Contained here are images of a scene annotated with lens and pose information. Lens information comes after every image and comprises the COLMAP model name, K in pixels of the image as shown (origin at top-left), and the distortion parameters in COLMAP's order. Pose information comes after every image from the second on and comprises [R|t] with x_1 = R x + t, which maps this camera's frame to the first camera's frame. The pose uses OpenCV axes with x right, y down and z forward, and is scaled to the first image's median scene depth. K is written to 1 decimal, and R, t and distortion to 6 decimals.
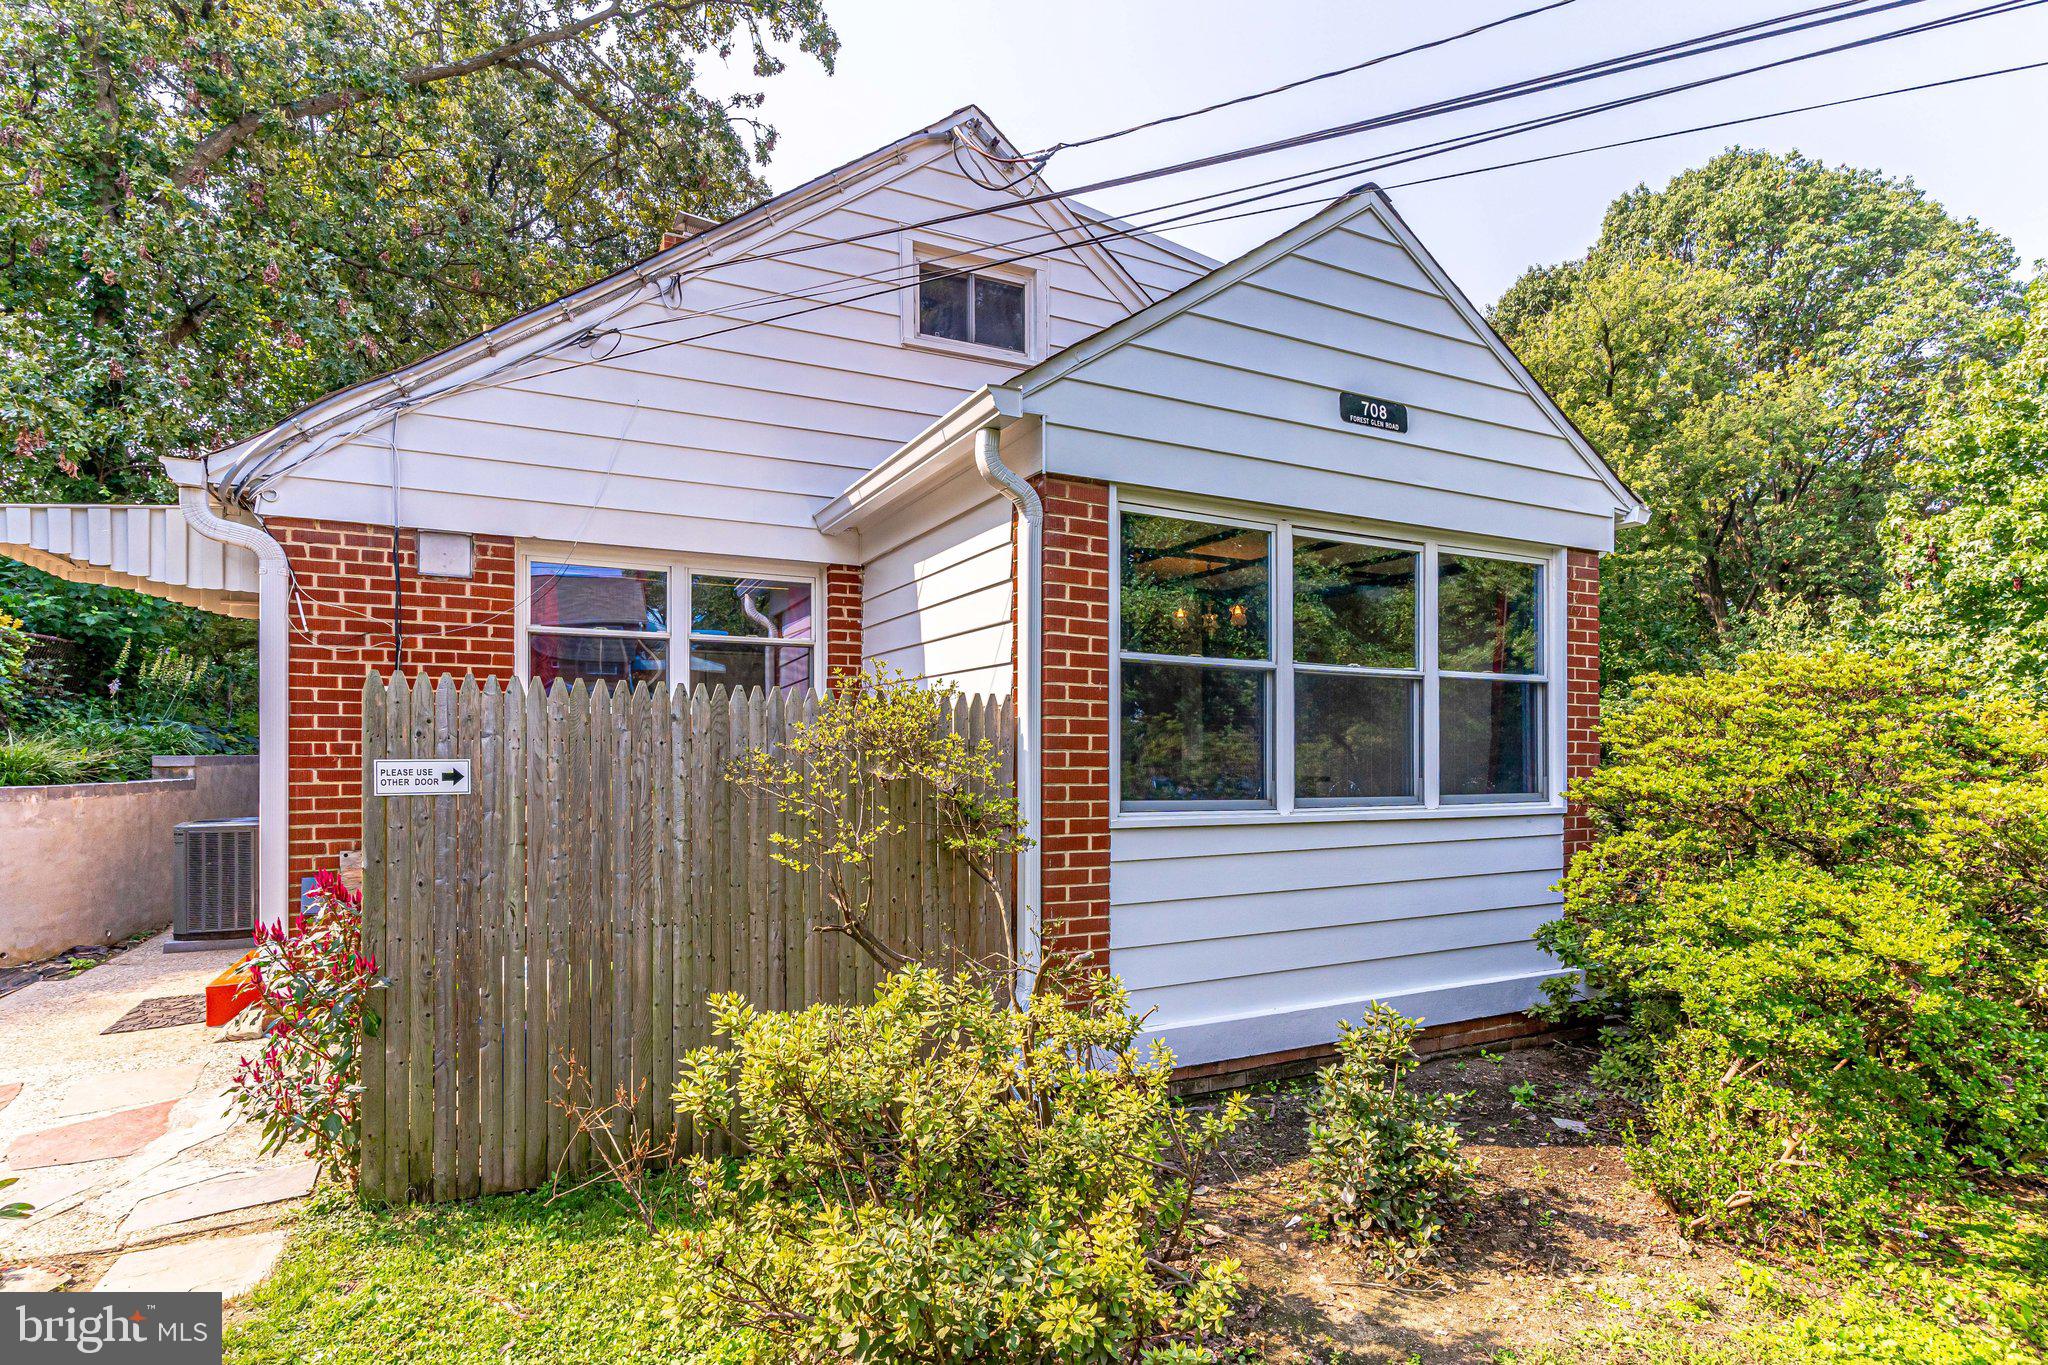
lens RADIAL K [[976.3, 0, 1024.3], [0, 976.3, 770.3], [0, 0, 1]] dist [-0.001334, -0.000252]
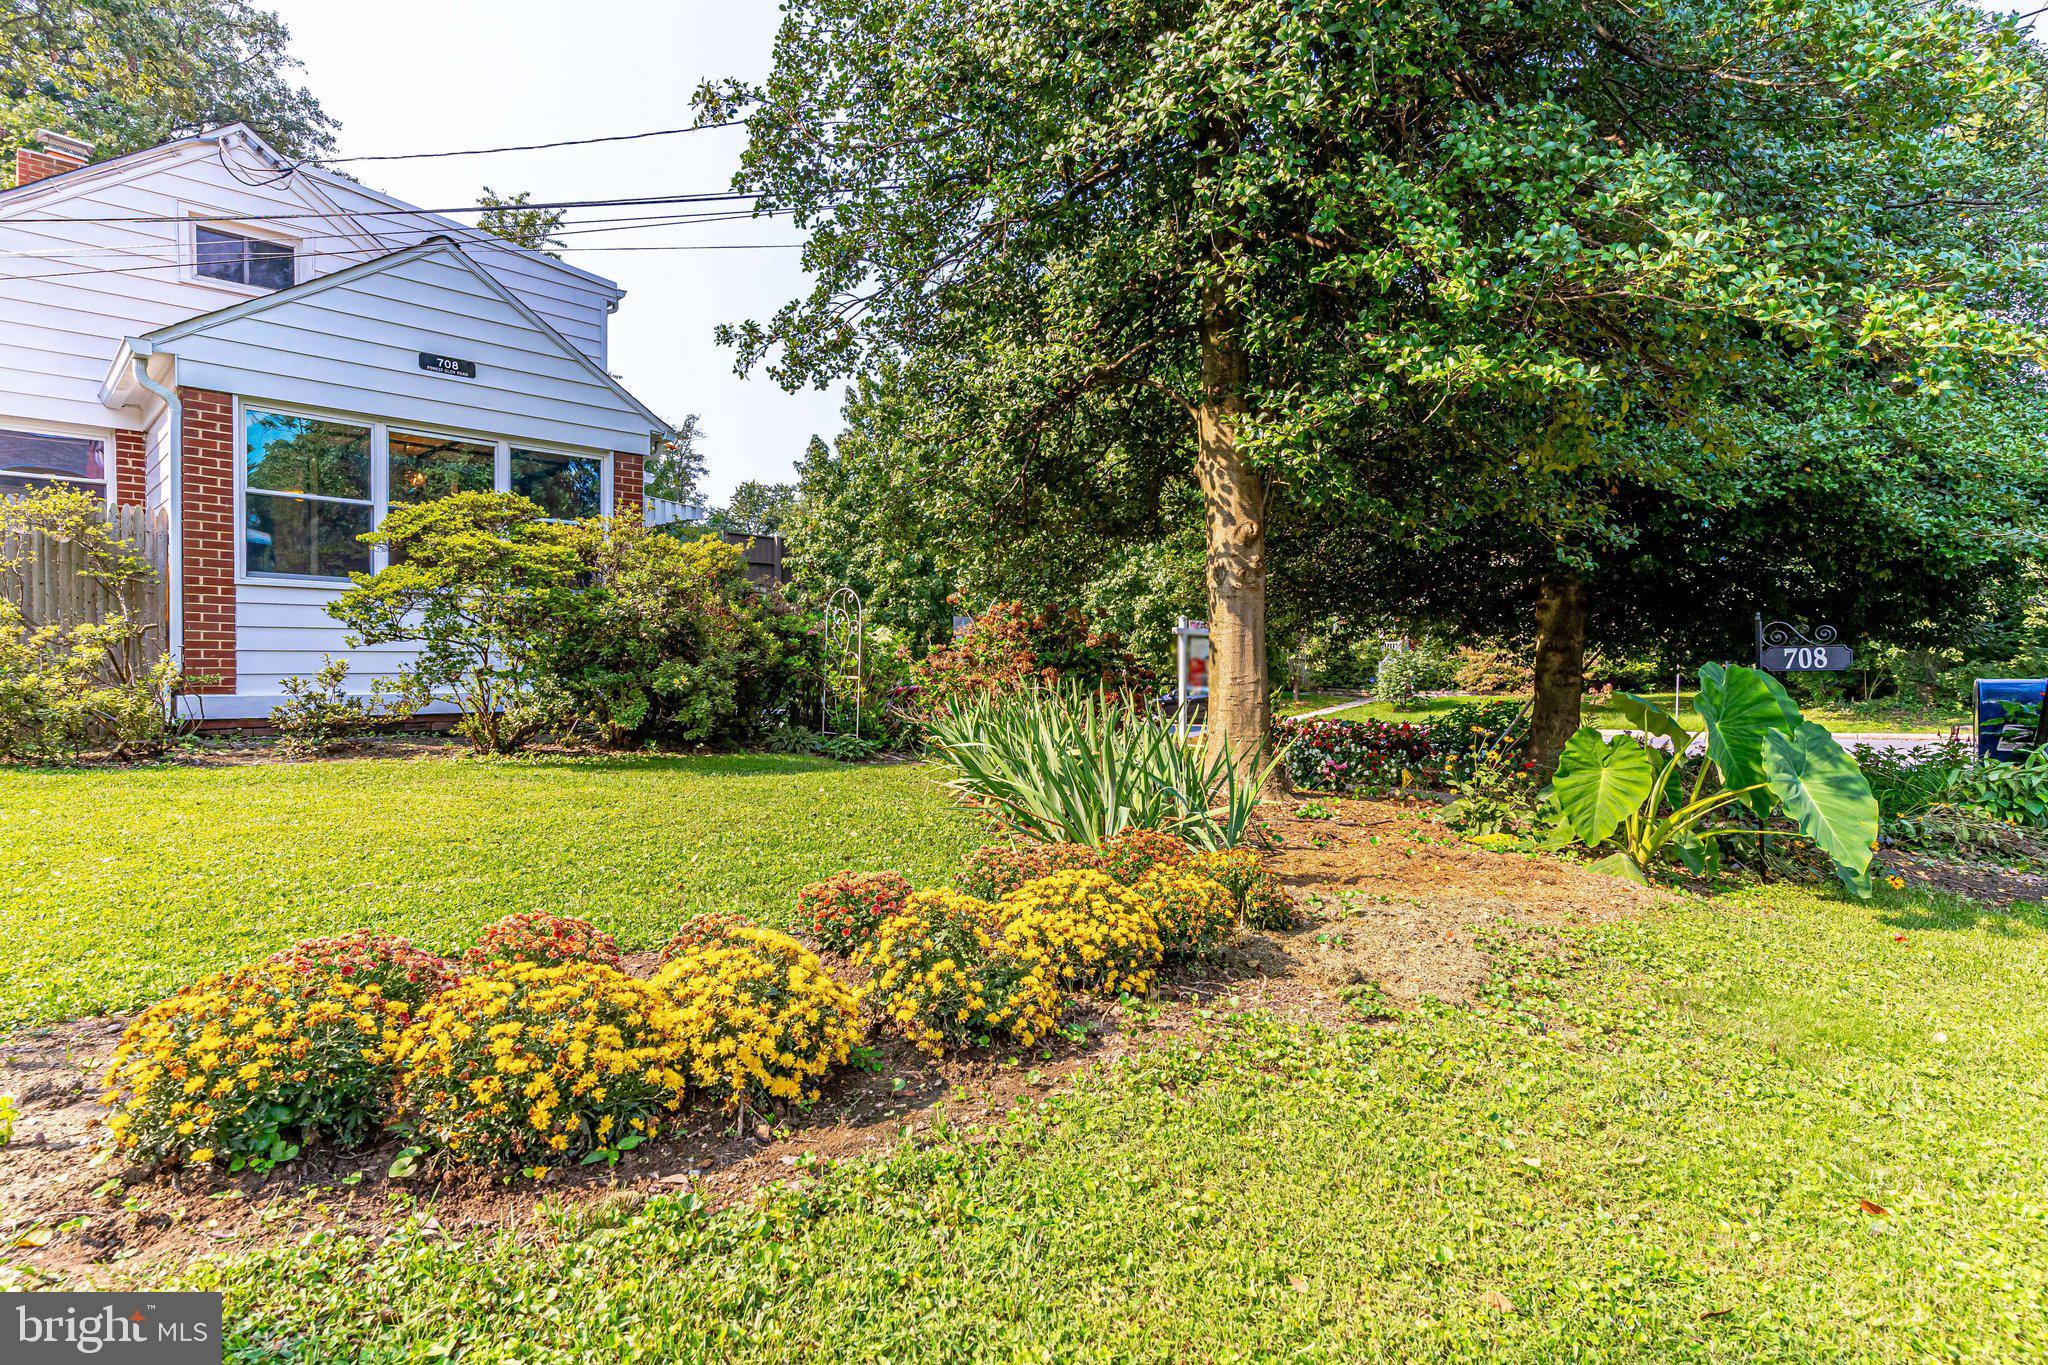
lens RADIAL K [[1017.1, 0, 1027.3], [0, 1017.1, 698.2], [0, 0, 1]] dist [0.000598, -0.000223]
pose [[0.951070, -0.004724, 0.308940, 0.784995], [-0.000659, 0.999850, 0.017318, 0.206885], [-0.308976, -0.016674, 0.950924, -1.098844]]
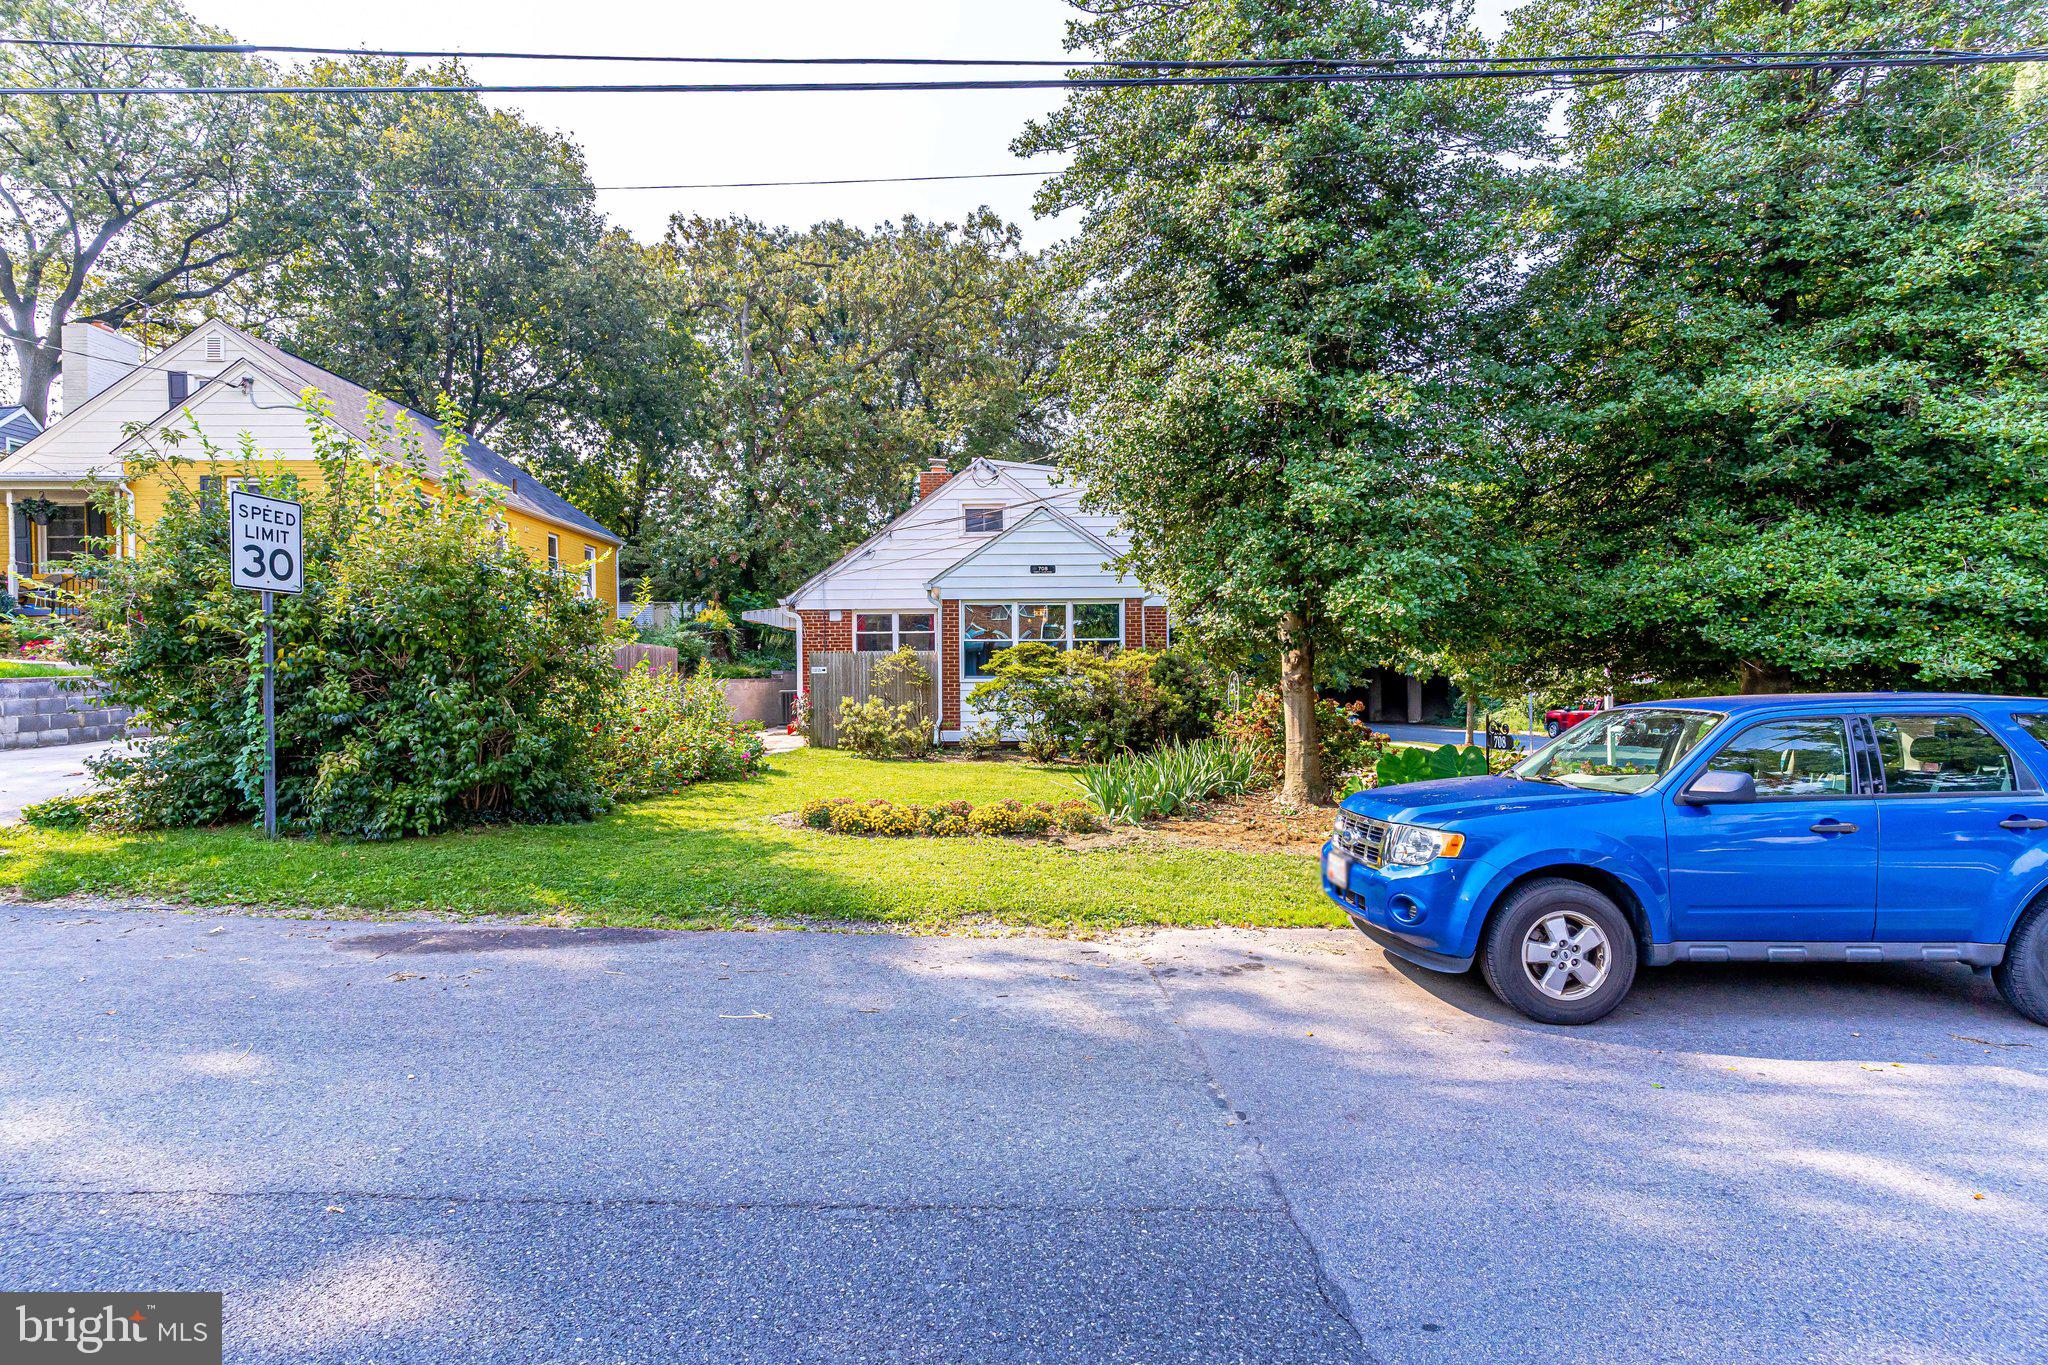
lens RADIAL K [[983.8, 0, 1031.4], [0, 983.8, 693.5], [0, 0, 1]] dist [0.001058, 0.000207]
pose [[0.904970, -0.003627, -0.425460, 1.864626], [0.004092, 0.999992, 0.000178, 0.093723], [0.425456, -0.001902, 0.904977, -2.317886]]
